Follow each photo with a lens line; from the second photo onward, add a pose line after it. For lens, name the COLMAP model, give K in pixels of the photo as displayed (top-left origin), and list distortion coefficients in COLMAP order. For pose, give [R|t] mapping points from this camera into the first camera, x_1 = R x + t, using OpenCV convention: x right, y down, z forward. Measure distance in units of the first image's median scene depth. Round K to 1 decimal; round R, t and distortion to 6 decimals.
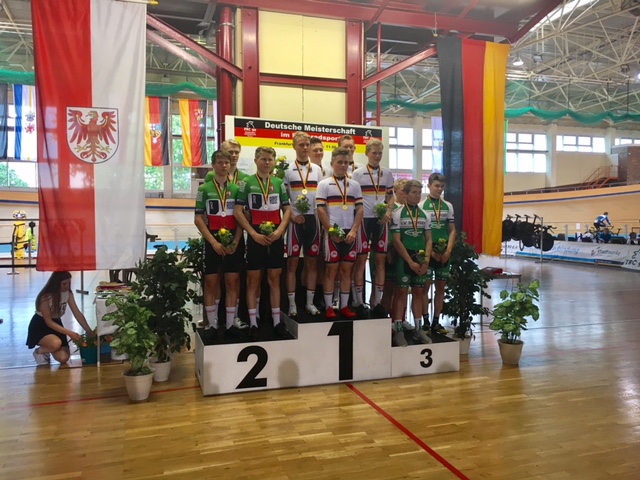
lens RADIAL K [[537.7, 0, 320.7], [0, 537.7, 238.7], [0, 0, 1]] dist [0.037093, -0.022916]
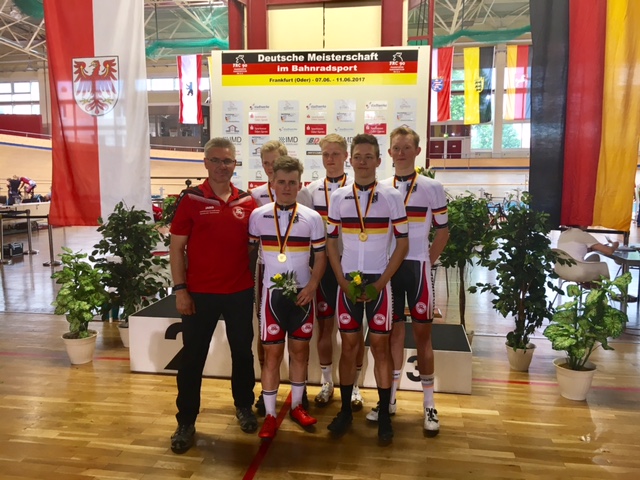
lens RADIAL K [[537.7, 0, 319.6], [0, 537.7, 240.4], [0, 0, 1]] dist [0.037093, -0.022916]
pose [[0.886377, 0.052064, -0.460028, 0.372577], [-0.021198, 0.997178, 0.072012, 0.004422], [0.462479, -0.054078, 0.884979, 0.299948]]
